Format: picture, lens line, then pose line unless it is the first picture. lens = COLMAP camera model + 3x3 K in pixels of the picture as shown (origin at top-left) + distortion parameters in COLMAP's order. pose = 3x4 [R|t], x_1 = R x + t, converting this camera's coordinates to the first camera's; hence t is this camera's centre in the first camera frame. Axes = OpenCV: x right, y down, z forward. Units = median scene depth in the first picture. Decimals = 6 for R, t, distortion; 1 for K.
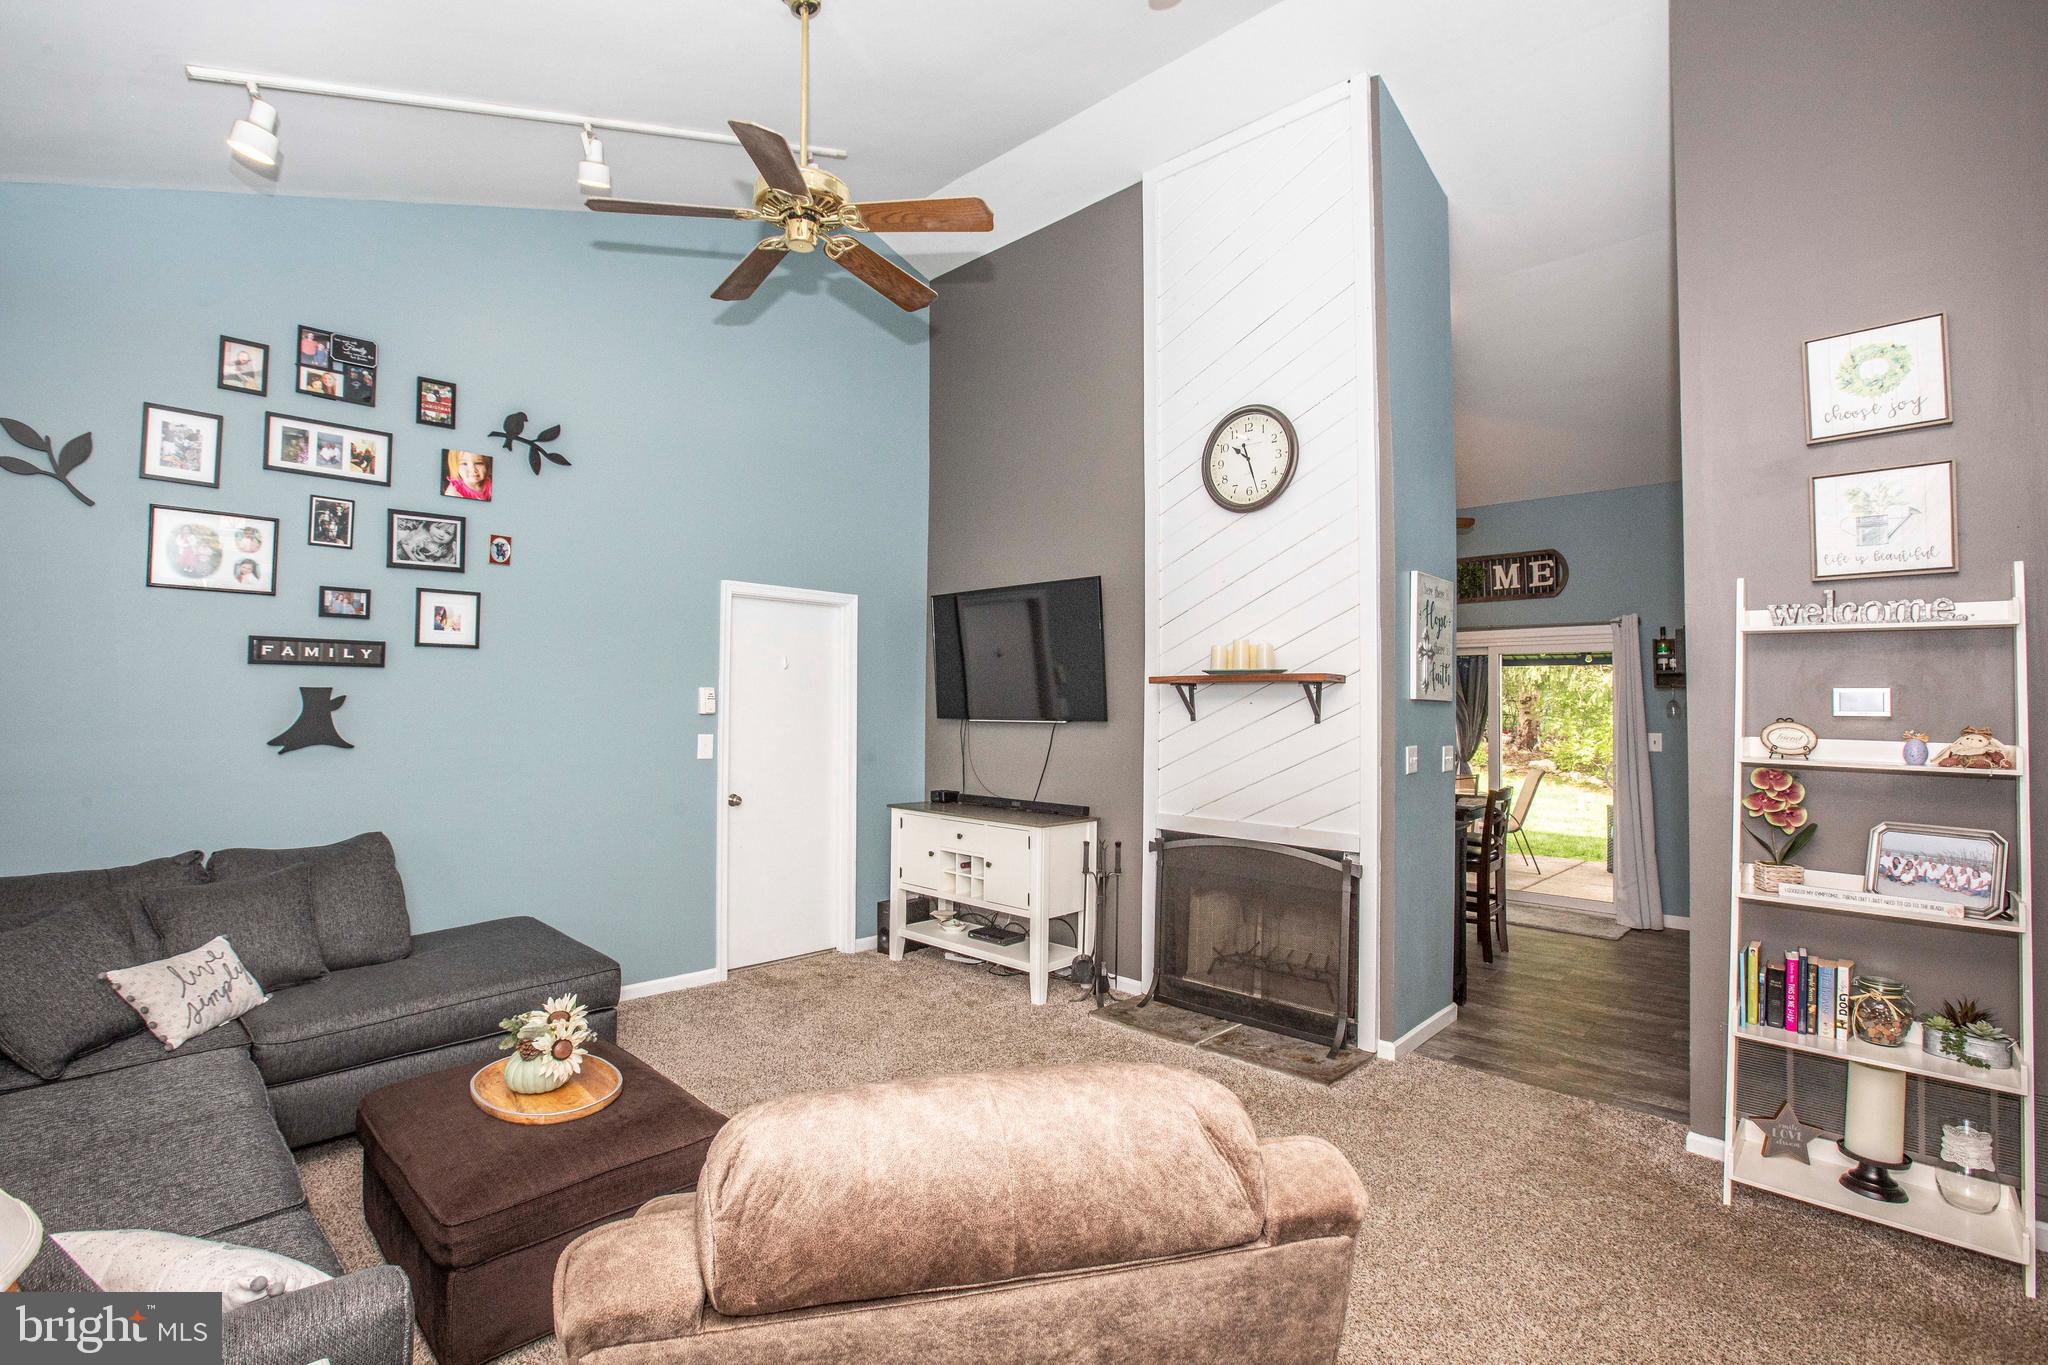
lens RADIAL K [[933.6, 0, 1012.0], [0, 933.6, 675.5], [0, 0, 1]] dist [-0.048097, 0.015525]
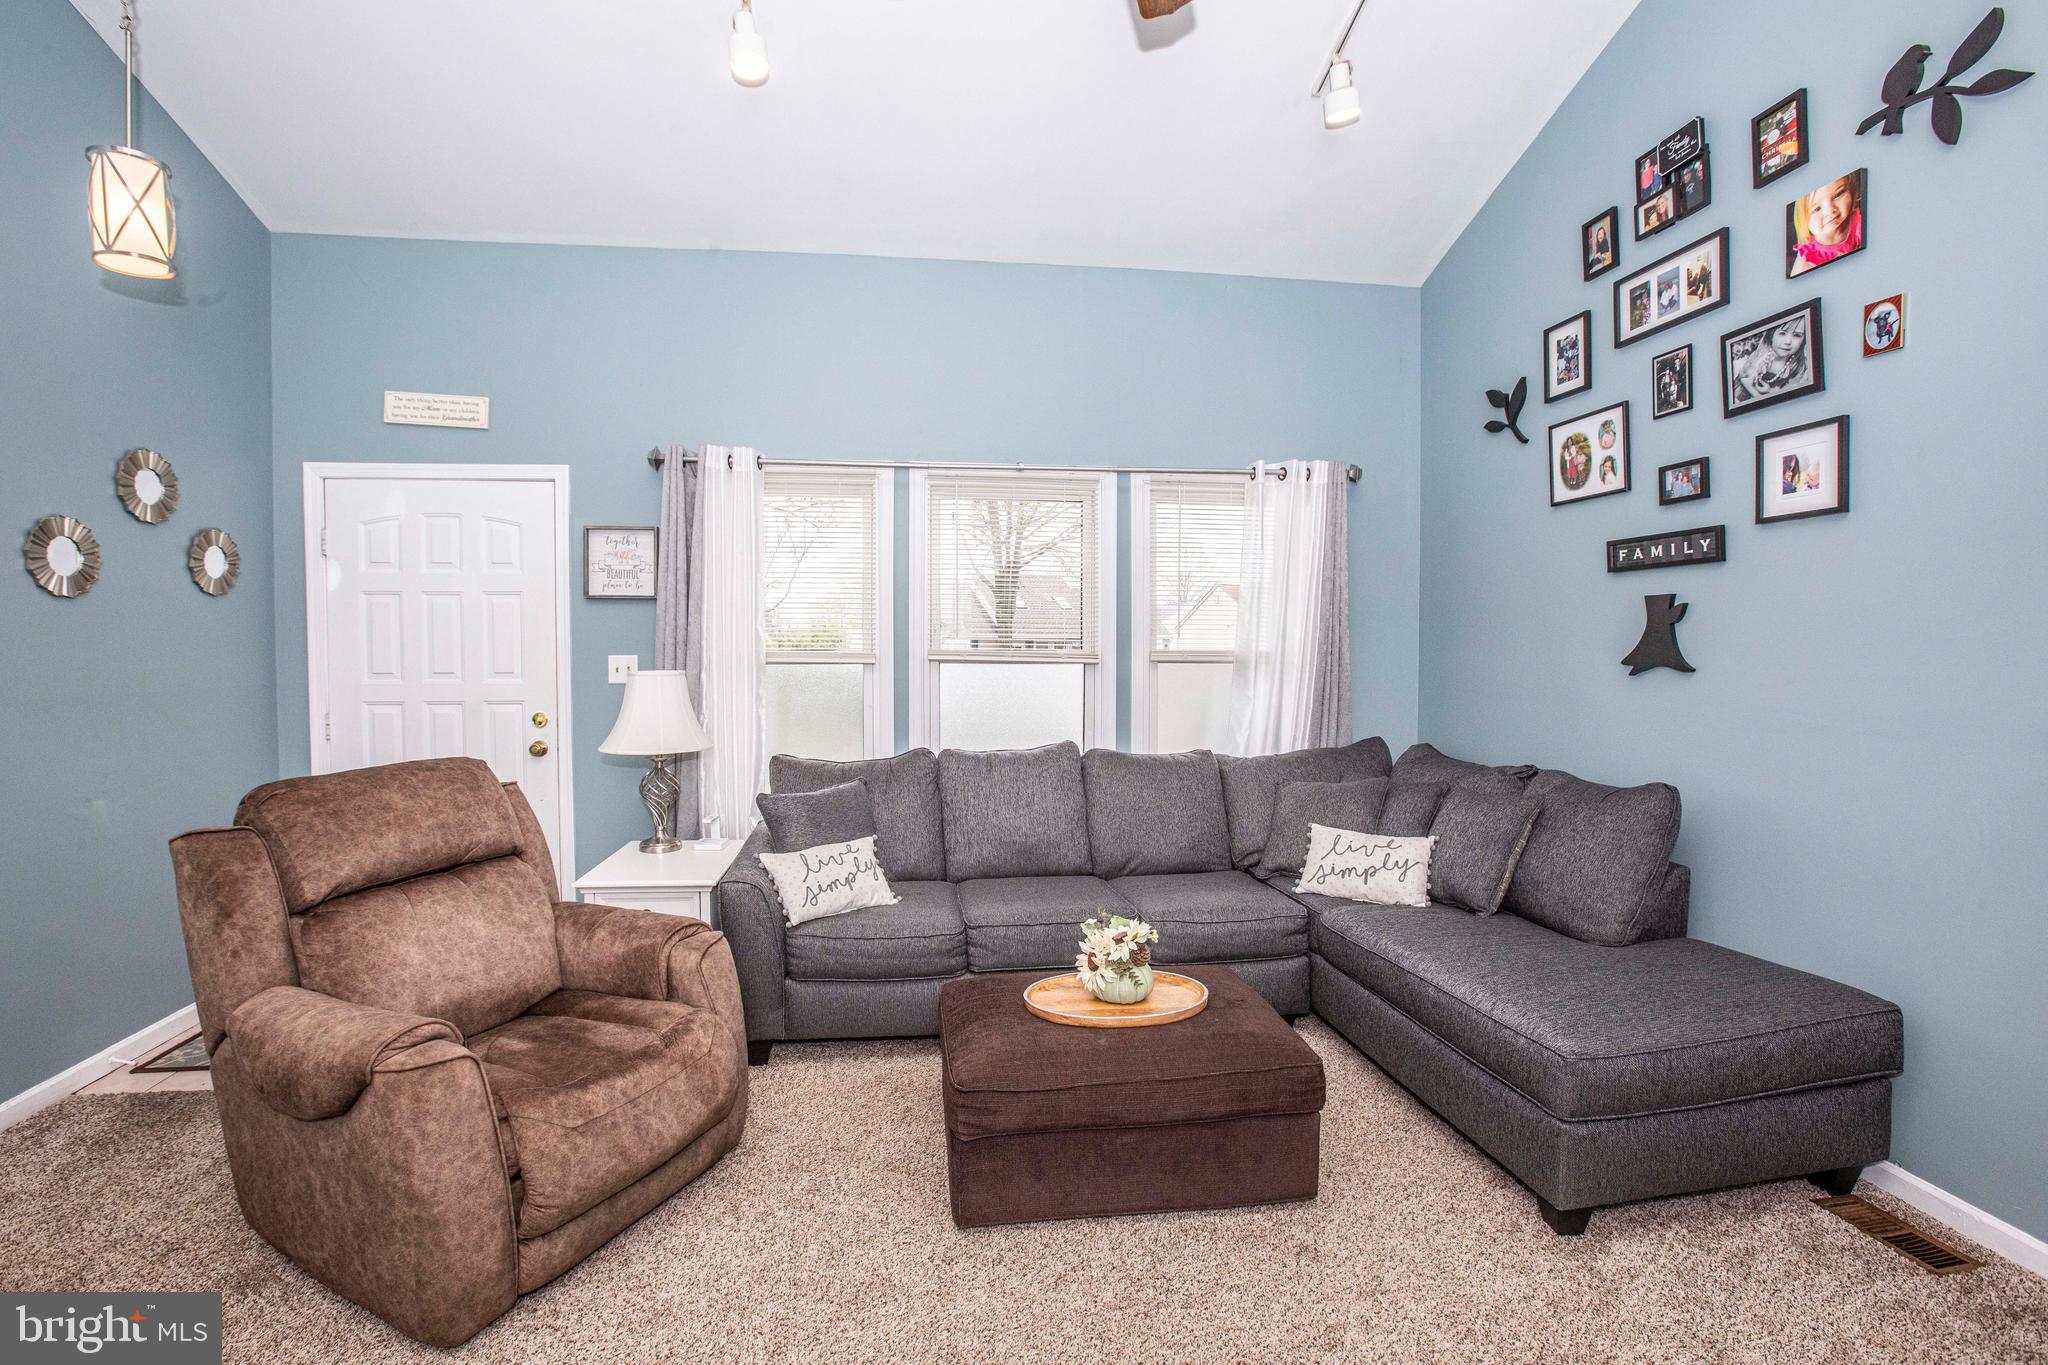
lens RADIAL K [[933.6, 0, 1018.9], [0, 933.6, 677.2], [0, 0, 1]] dist [-0.048097, 0.015525]
pose [[-0.622803, 0.016680, -0.782201, 0.186369], [0.016618, 0.999829, 0.008089, 0.058943], [0.782202, -0.007961, -0.622973, 0.897432]]
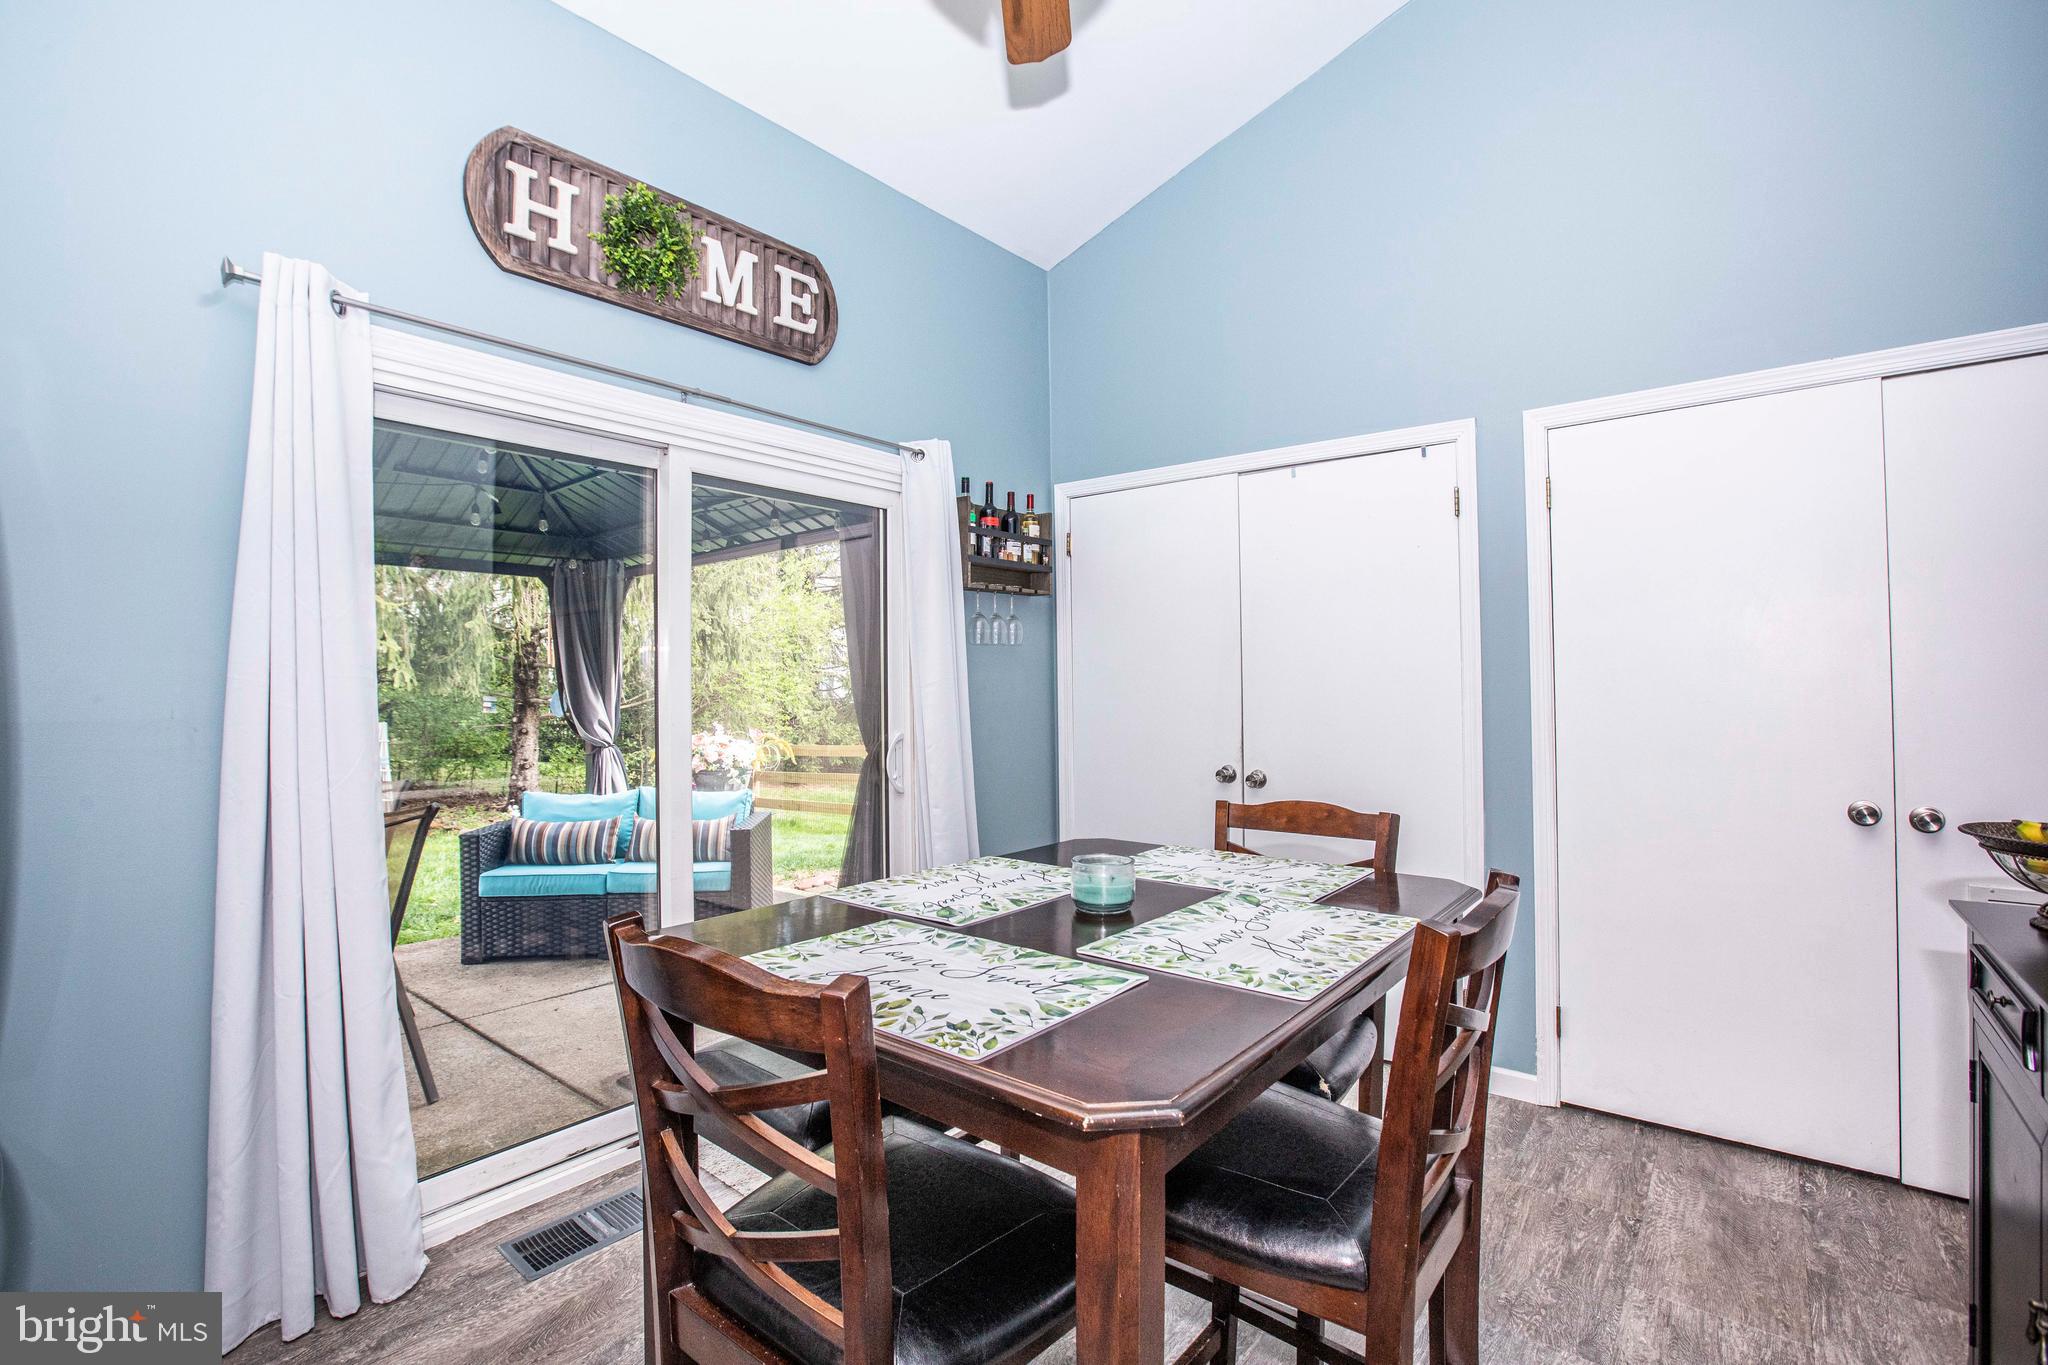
lens RADIAL K [[933.6, 0, 1024.8], [0, 933.6, 679.0], [0, 0, 1]] dist [-0.048097, 0.015525]
pose [[-0.077961, 0.000456, 0.996956, 0.229369], [-0.022835, 0.999737, -0.002243, 0.099904], [-0.996695, -0.022941, -0.077930, 1.486289]]
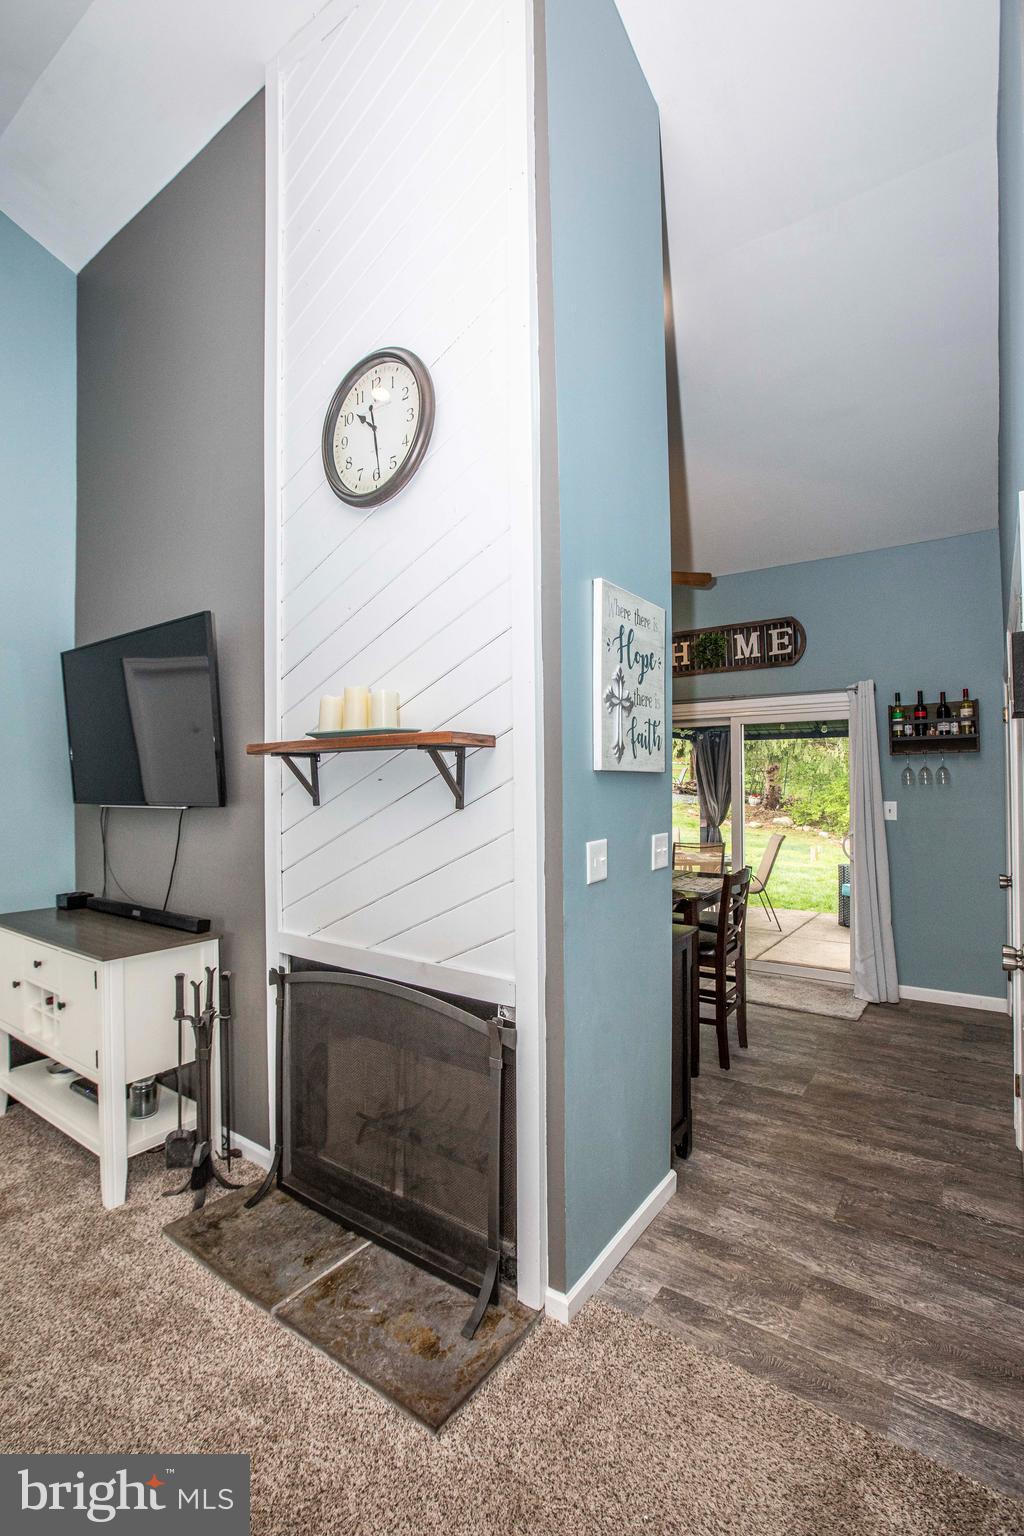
lens RADIAL K [[700.2, 0, 498.7], [0, 700.2, 773.1], [0, 0, 1]] dist [-0.048097, 0.015525]
pose [[0.990760, -0.016897, 0.134567, 0.277797], [0.013818, 0.999622, 0.023783, 0.013716], [-0.134918, -0.021704, 0.990619, 0.480587]]
